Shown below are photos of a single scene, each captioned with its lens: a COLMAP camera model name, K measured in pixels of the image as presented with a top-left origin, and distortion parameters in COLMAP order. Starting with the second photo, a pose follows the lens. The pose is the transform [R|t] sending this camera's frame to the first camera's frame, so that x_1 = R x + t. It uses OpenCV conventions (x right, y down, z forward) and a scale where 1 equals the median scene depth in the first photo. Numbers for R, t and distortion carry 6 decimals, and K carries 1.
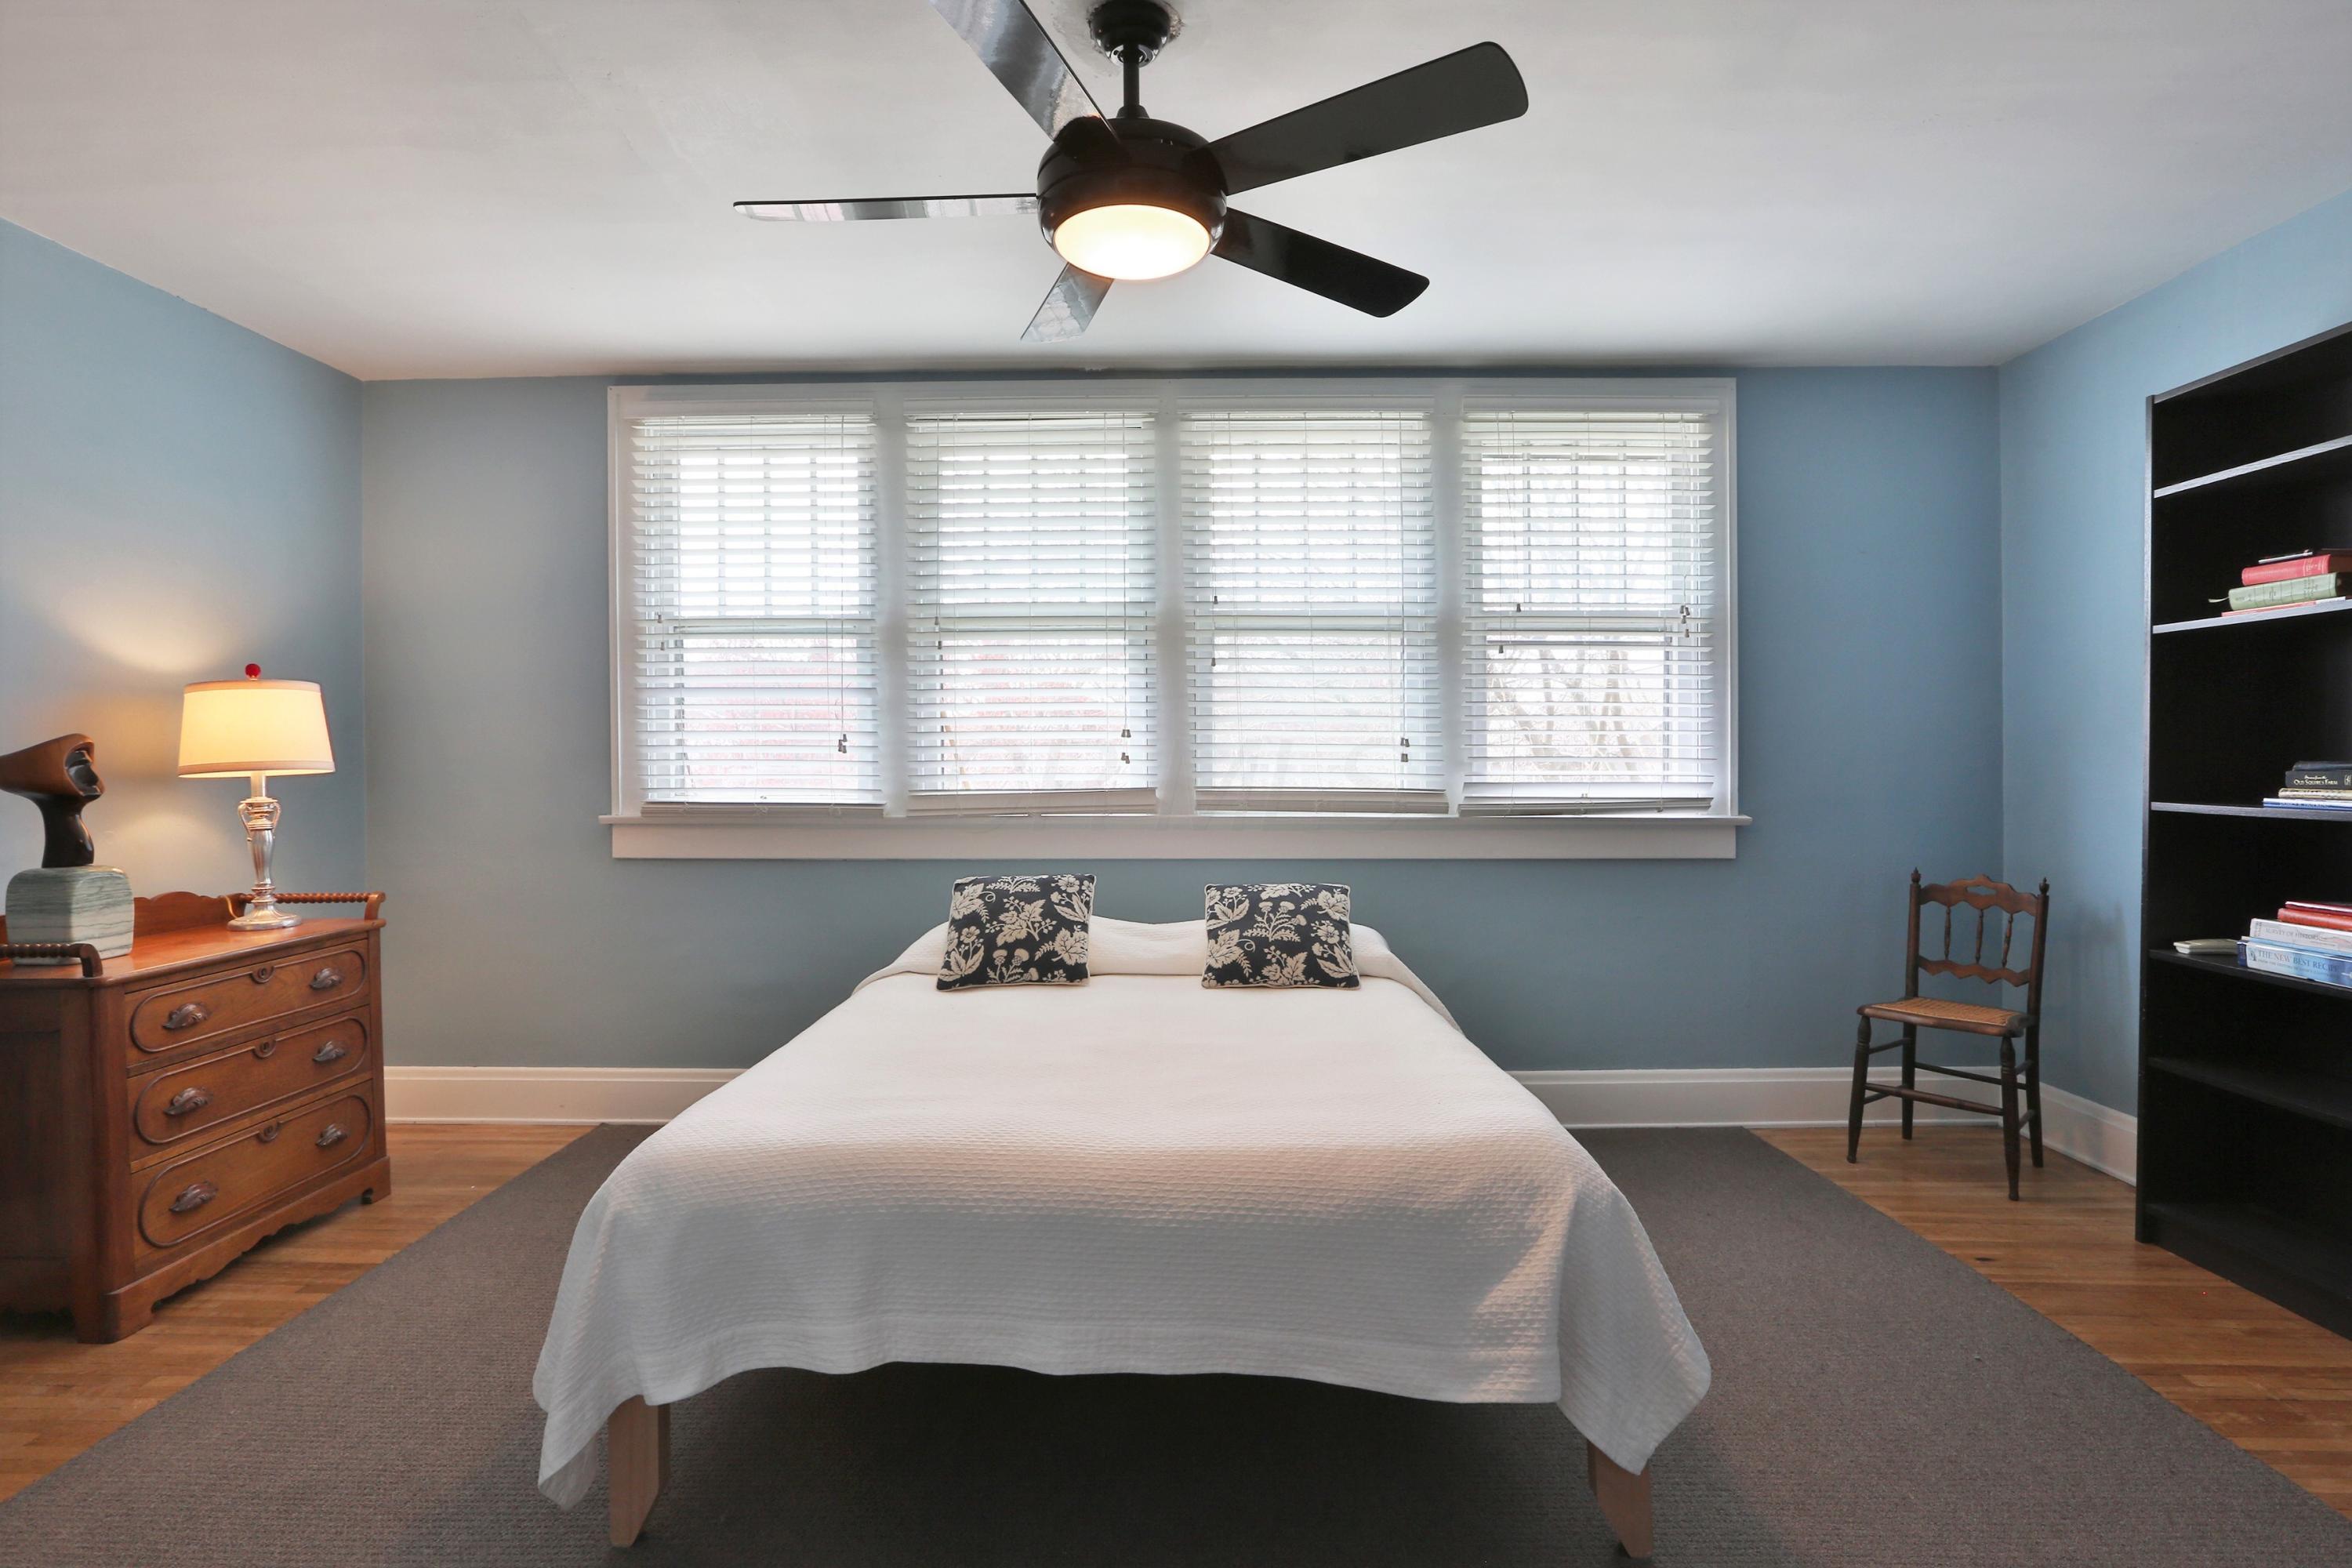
lens RADIAL K [[1212.6, 0, 1156.8], [0, 1212.6, 781.2], [0, 0, 1]] dist [-0.023120, 0.000937]
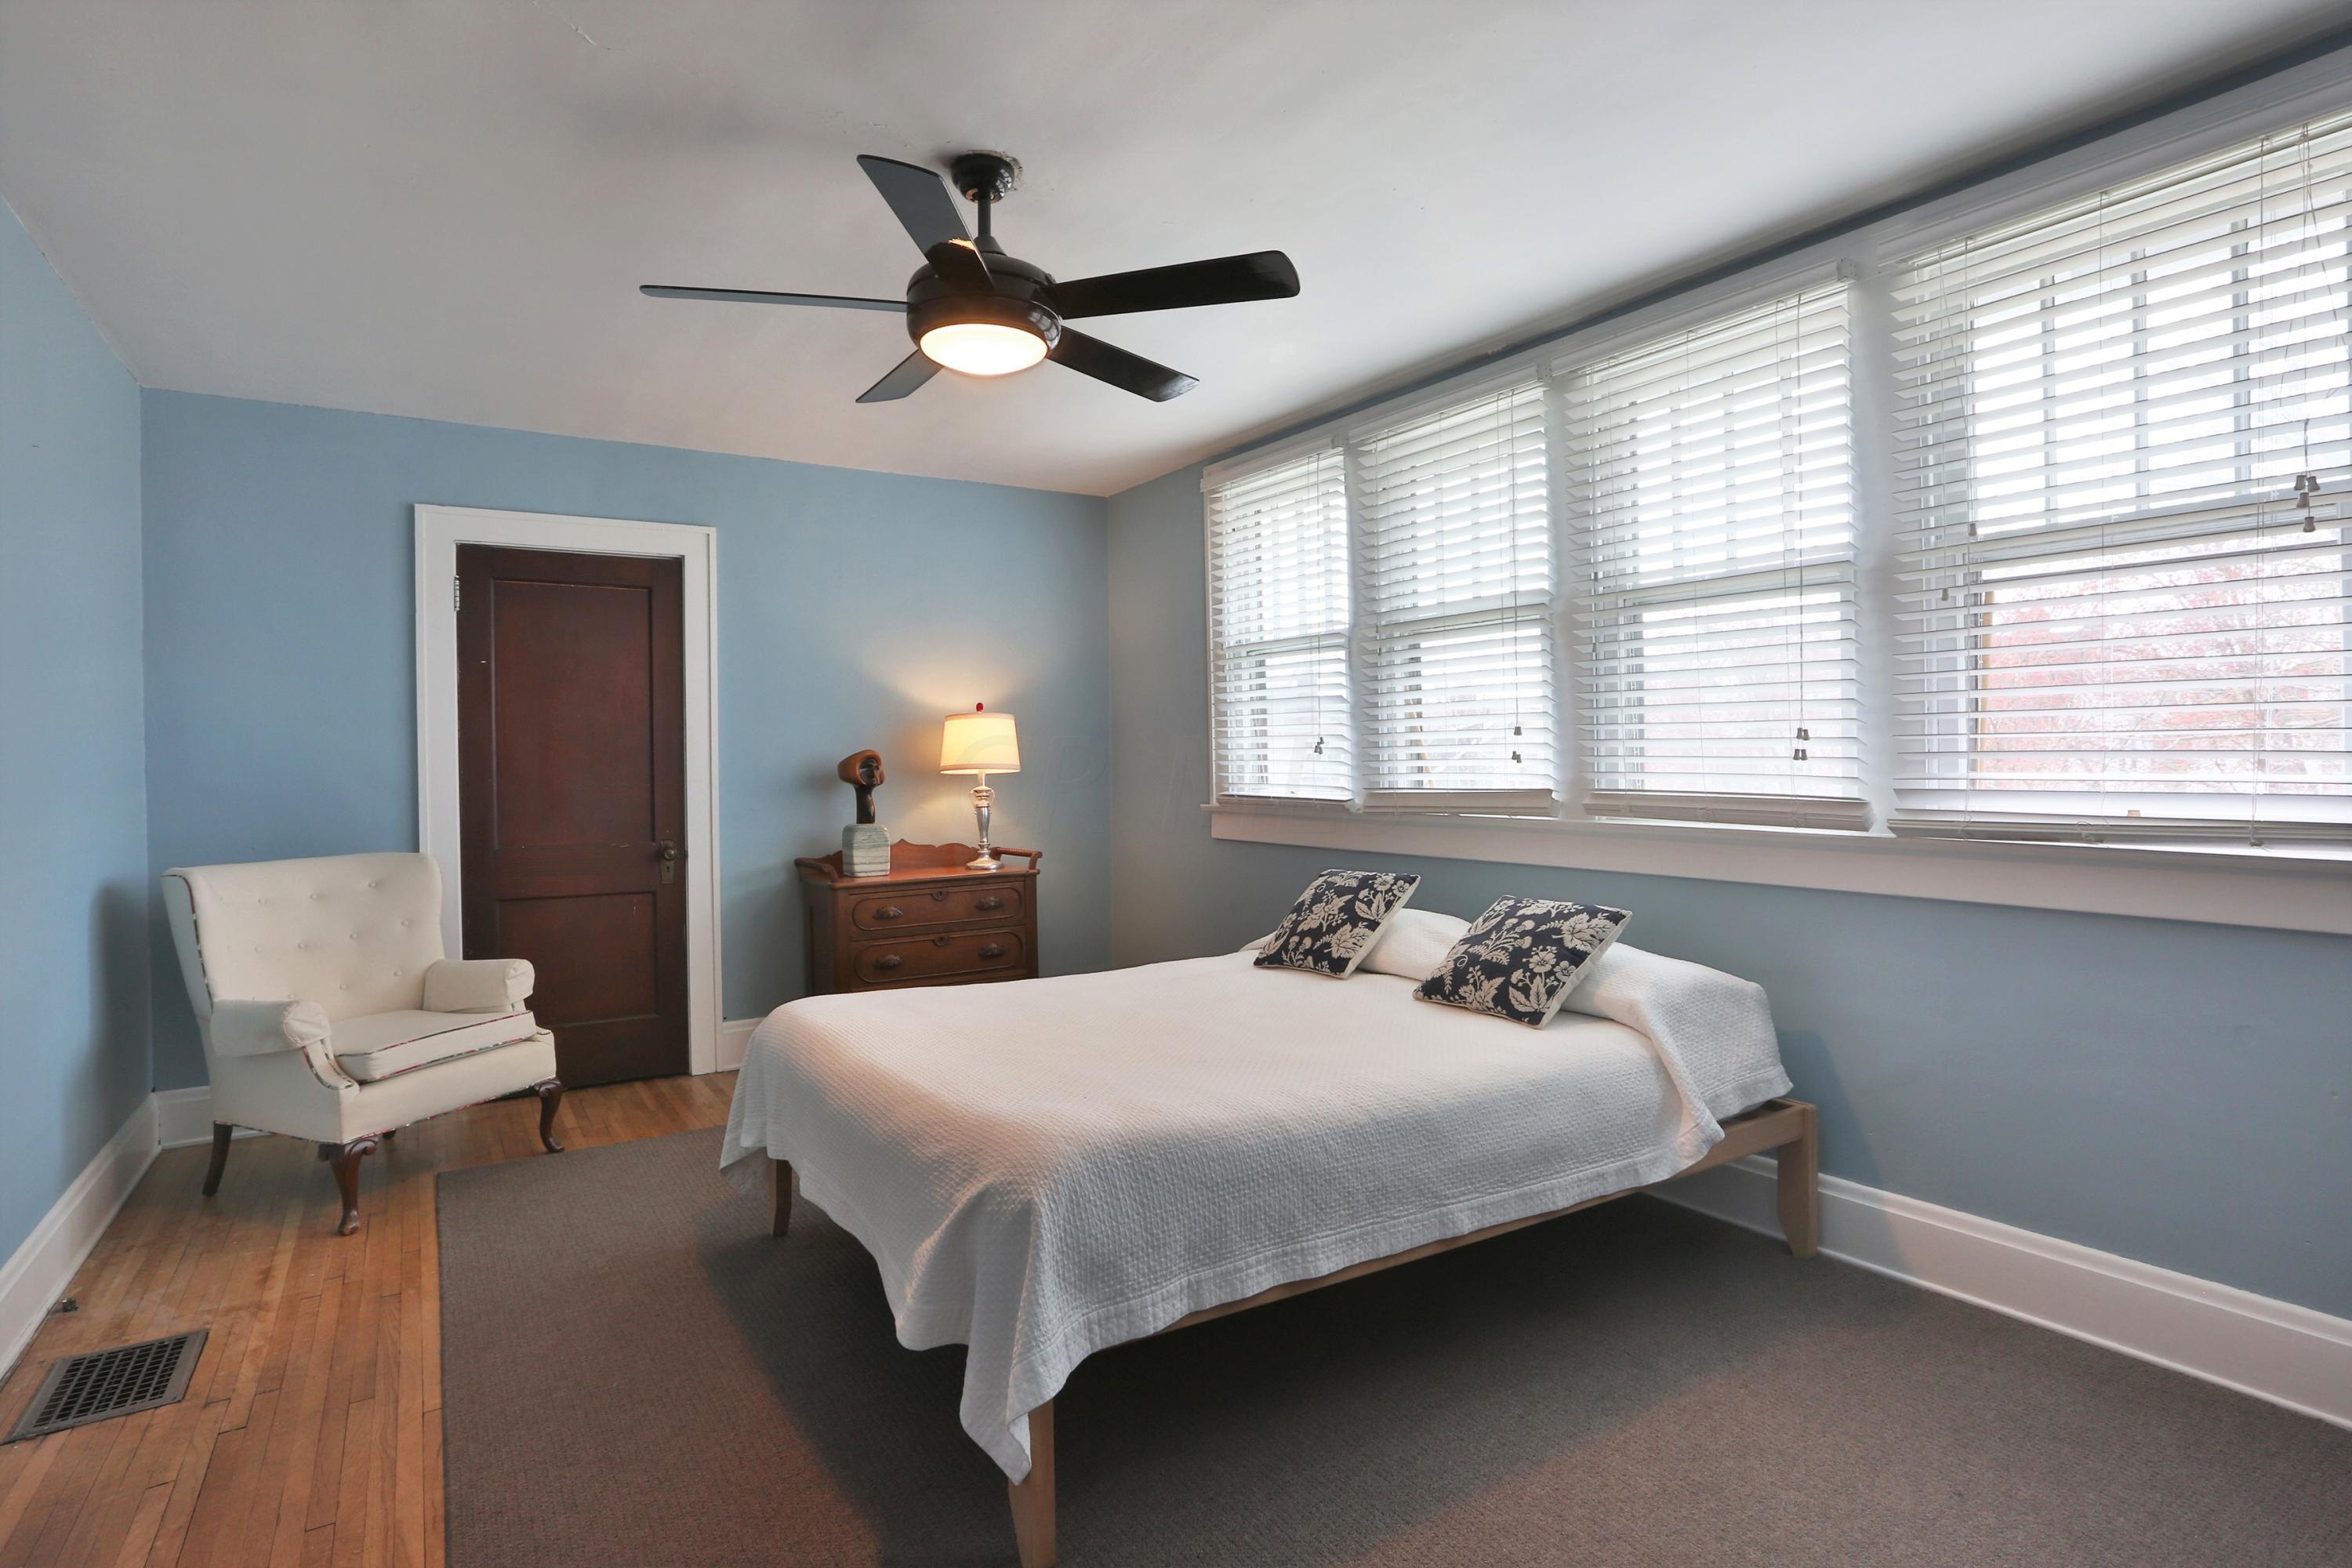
lens RADIAL K [[1212.6, 0, 1171.2], [0, 1212.6, 792.8], [0, 0, 1]] dist [-0.023120, 0.000937]
pose [[0.556039, 0.018124, -0.830959, 0.690834], [-0.004228, 0.999811, 0.018978, -0.009284], [0.831145, -0.007039, 0.556011, 0.293641]]
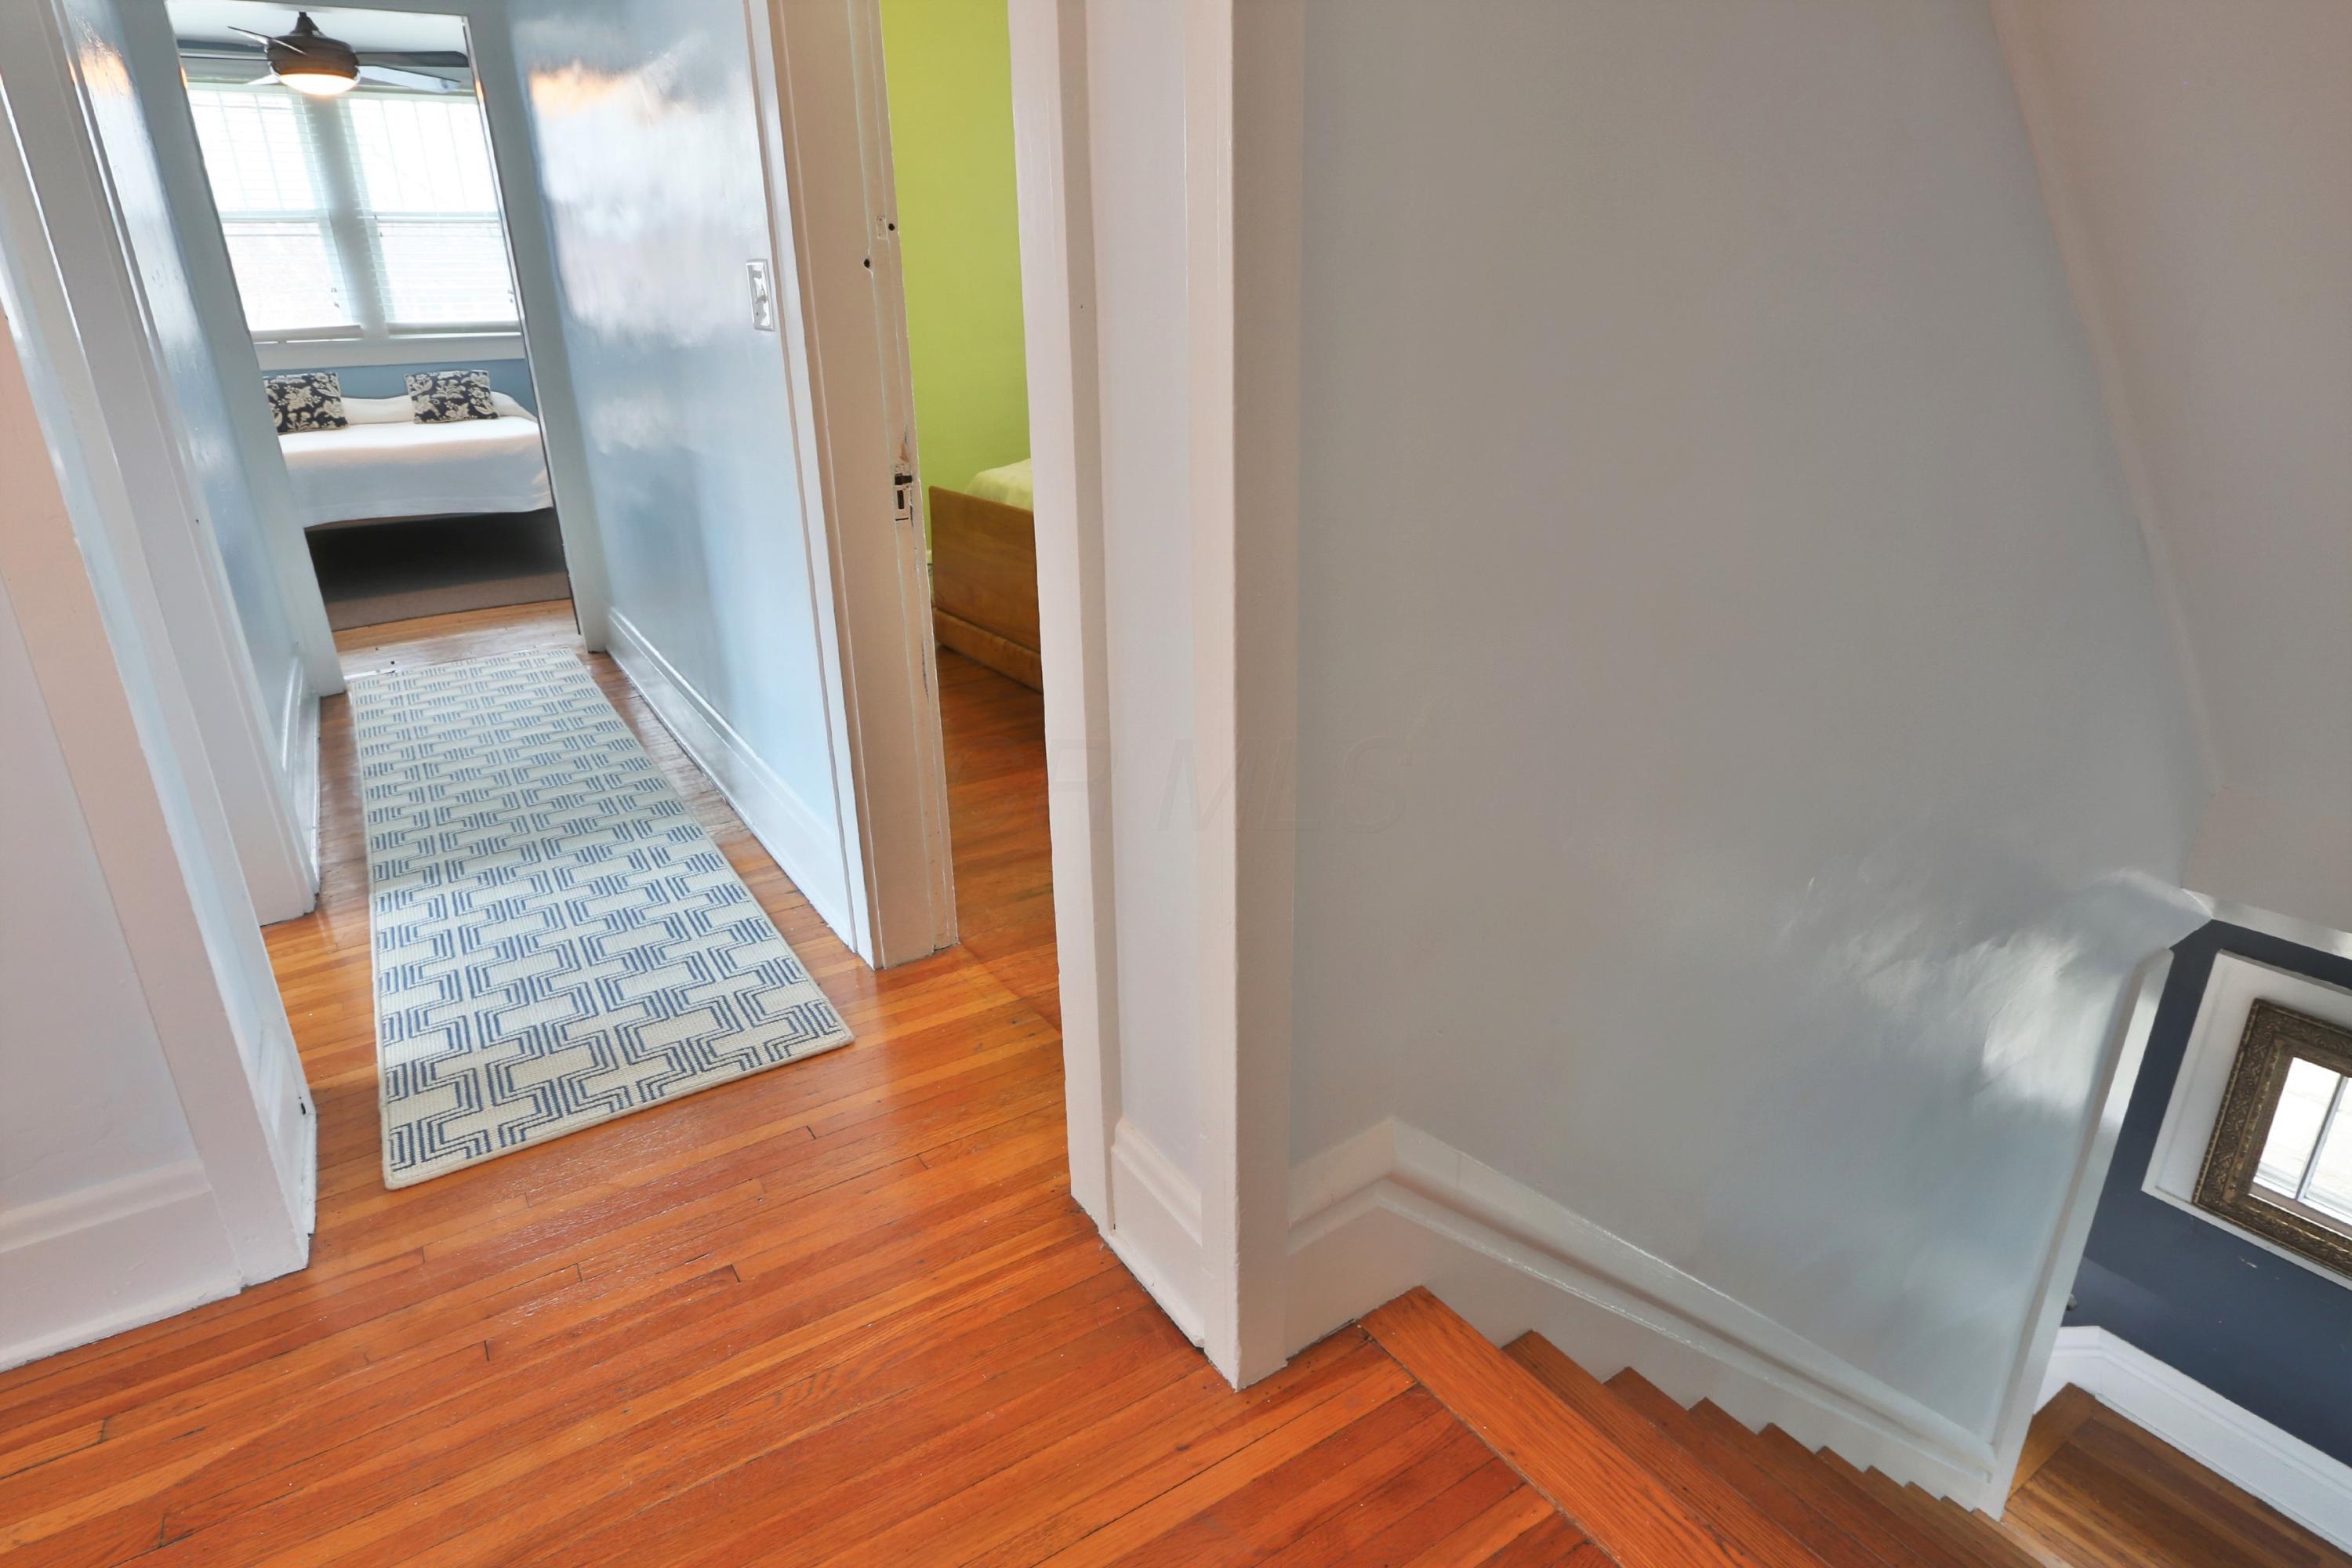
lens RADIAL K [[1248.5, 0, 1167.0], [0, 1248.5, 776.0], [0, 0, 1]] dist [-0.030221, -0.000044]
pose [[0.830959, -0.208733, 0.515692, -0.095978], [0.021005, 0.938057, 0.345845, 0.035243], [-0.555937, -0.276550, 0.783871, -1.399164]]
